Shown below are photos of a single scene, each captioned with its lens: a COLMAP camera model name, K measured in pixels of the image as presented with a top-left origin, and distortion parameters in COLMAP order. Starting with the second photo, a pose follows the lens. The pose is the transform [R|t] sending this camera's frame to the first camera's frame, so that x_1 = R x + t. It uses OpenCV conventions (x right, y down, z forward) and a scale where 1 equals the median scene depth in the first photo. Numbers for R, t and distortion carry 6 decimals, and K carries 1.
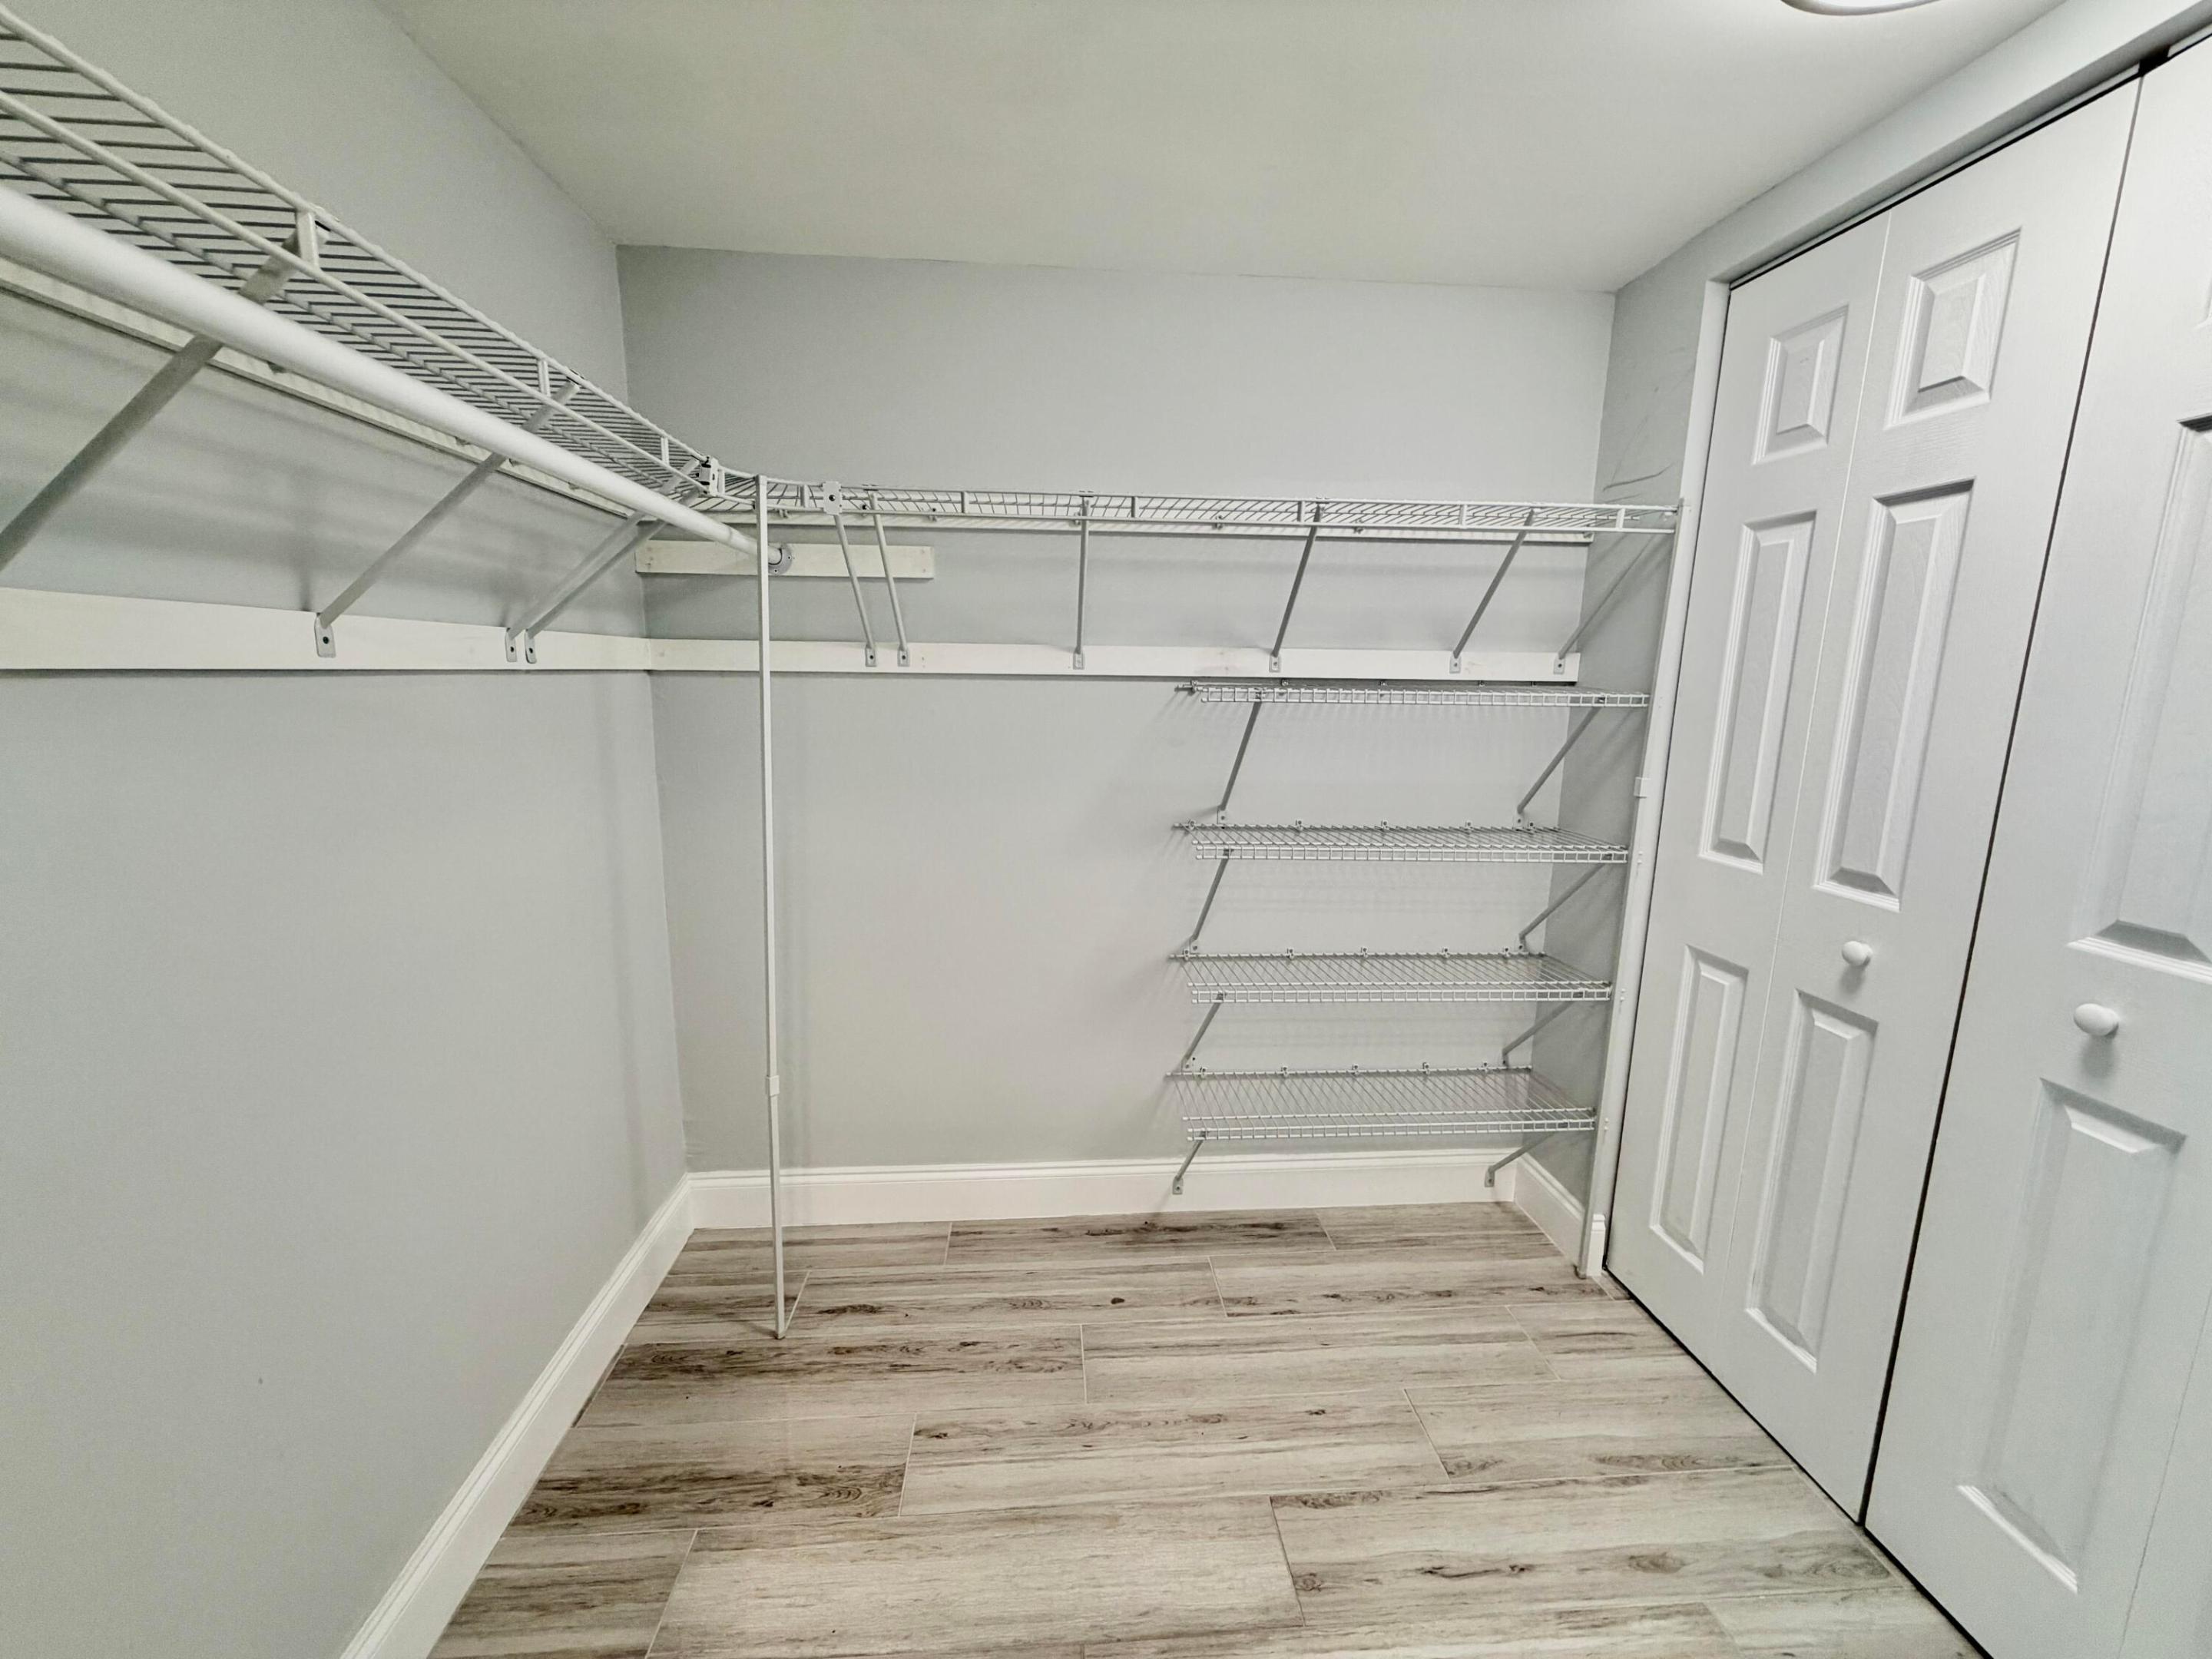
lens RADIAL K [[880.9, 0, 1096.6], [0, 880.9, 827.1], [0, 0, 1]] dist [0.000199, 0.000400]
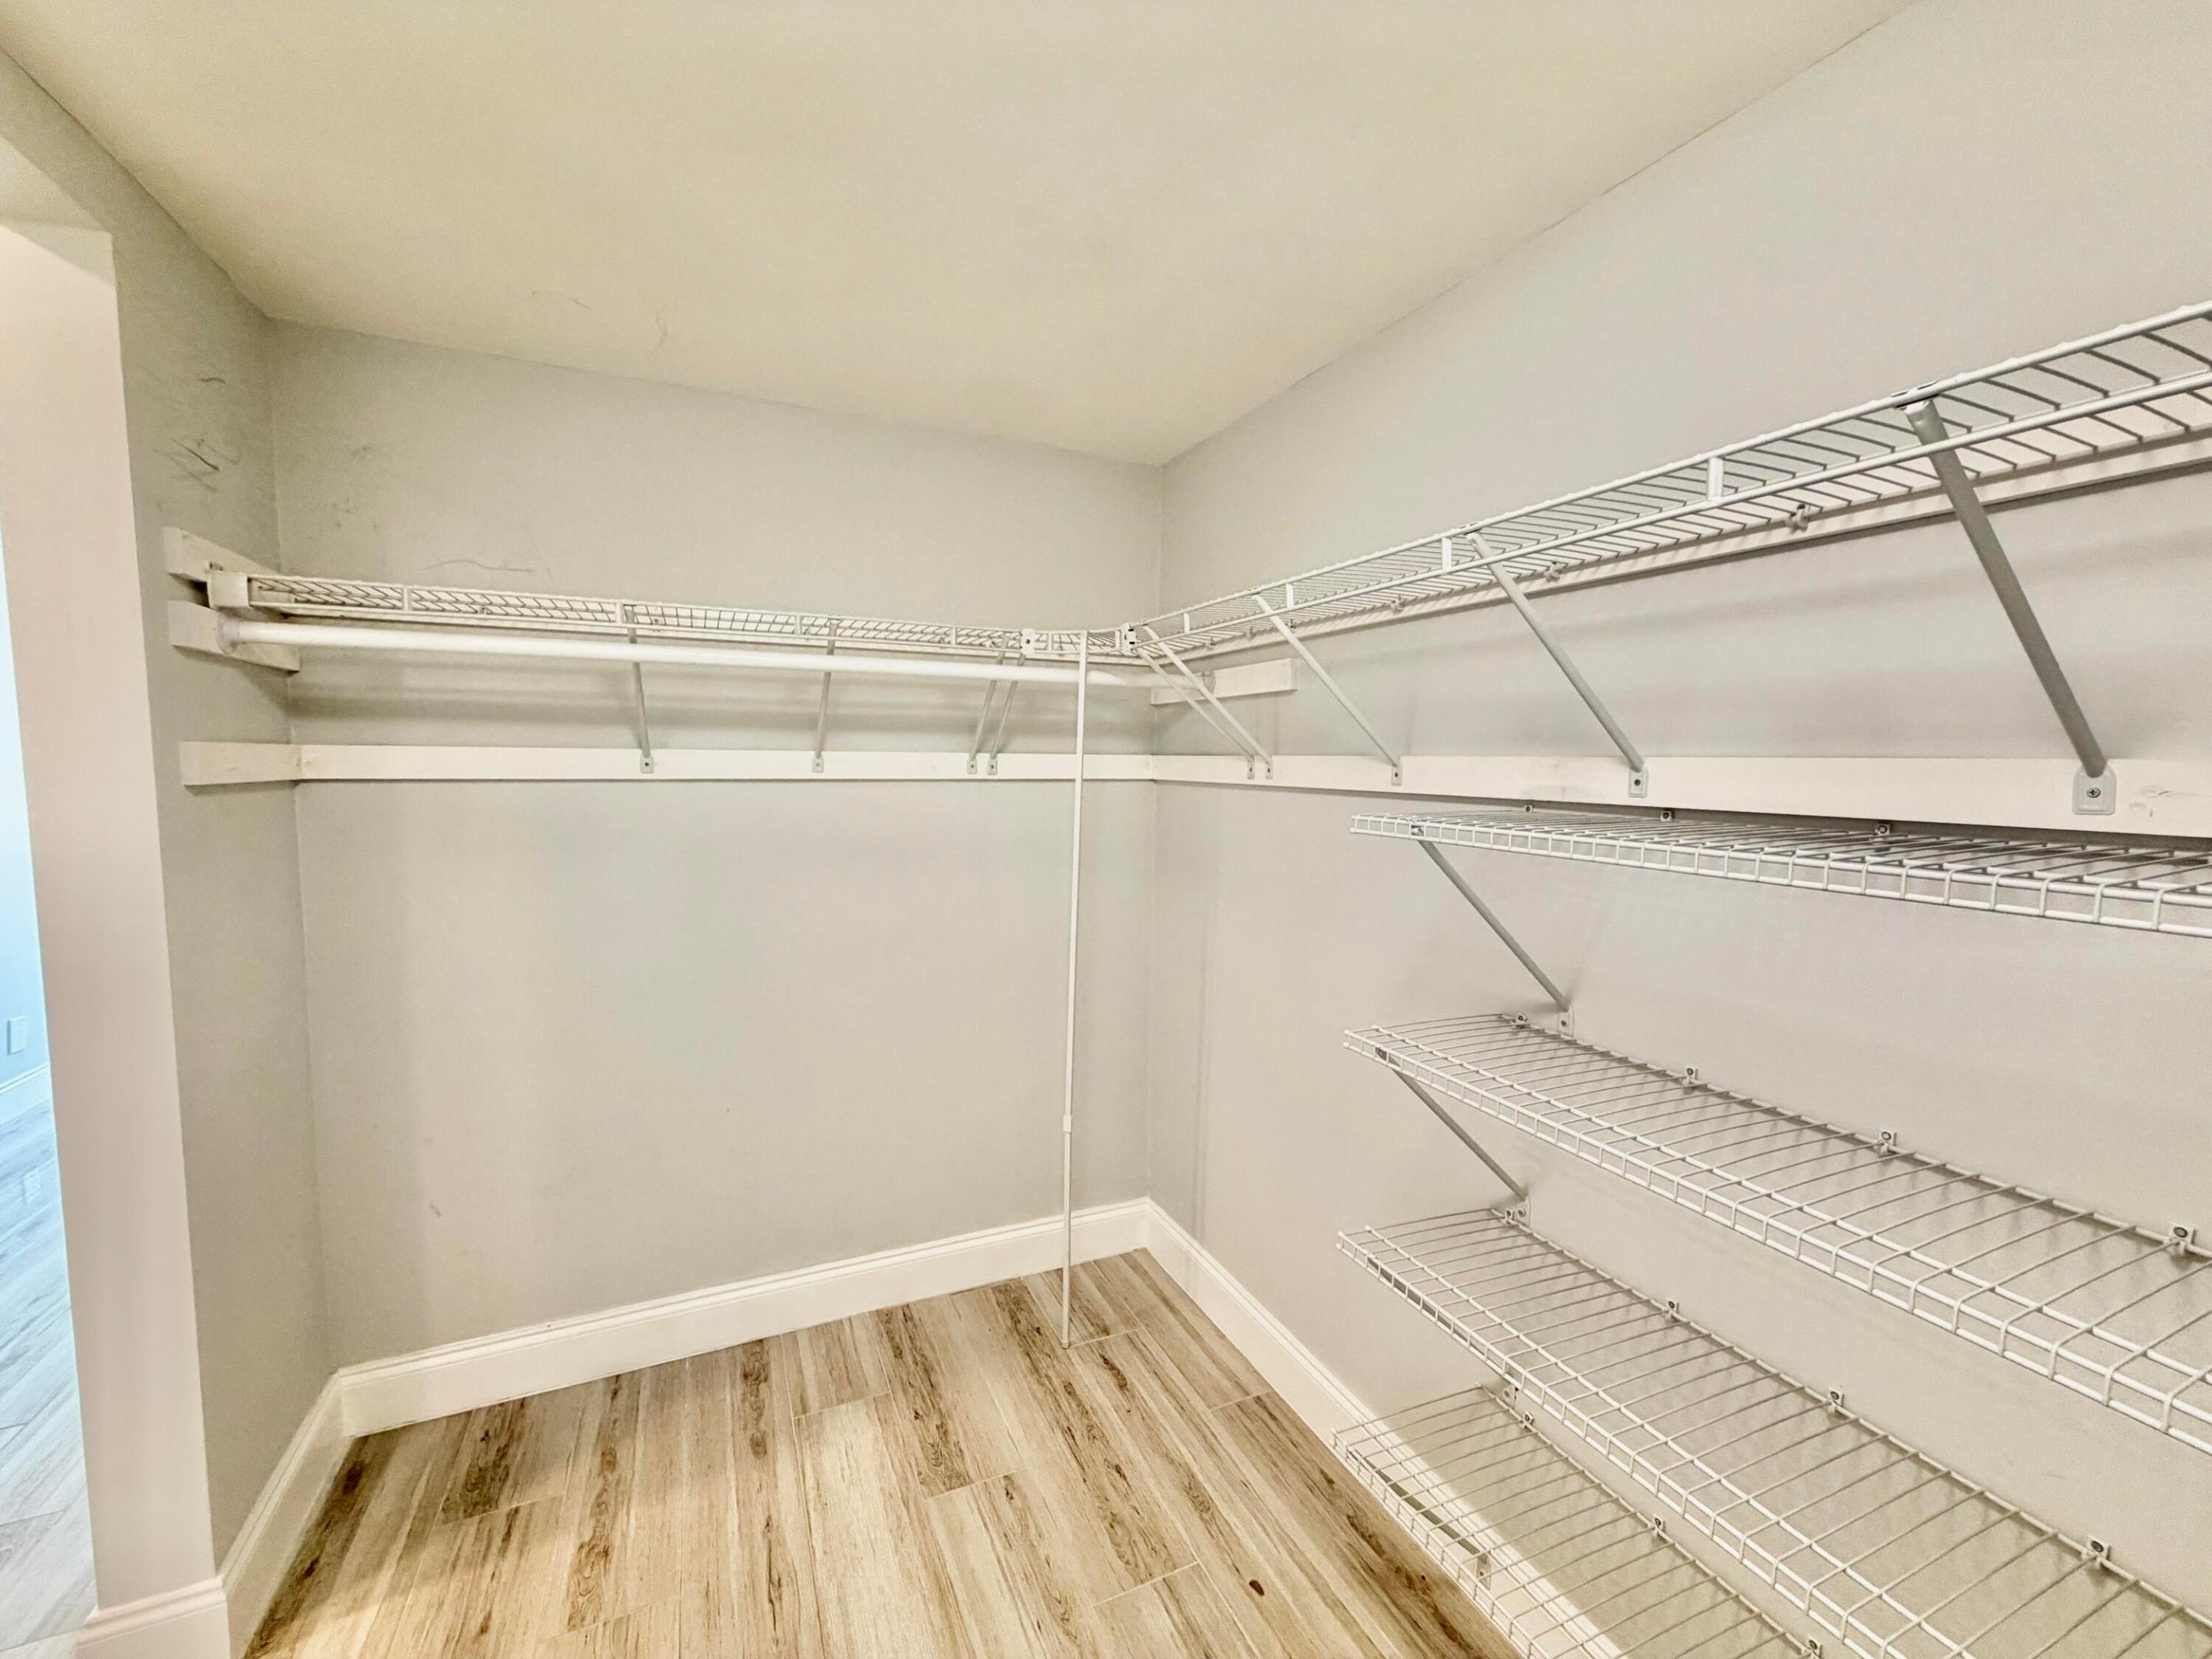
lens RADIAL K [[880.9, 0, 1096.6], [0, 880.9, 827.1], [0, 0, 1]] dist [0.000199, 0.000400]
pose [[0.349238, 0.064125, -0.934837, 0.688351], [-0.171576, 0.985165, 0.003480, -0.106127], [0.921192, 0.159180, 0.355059, 0.509215]]
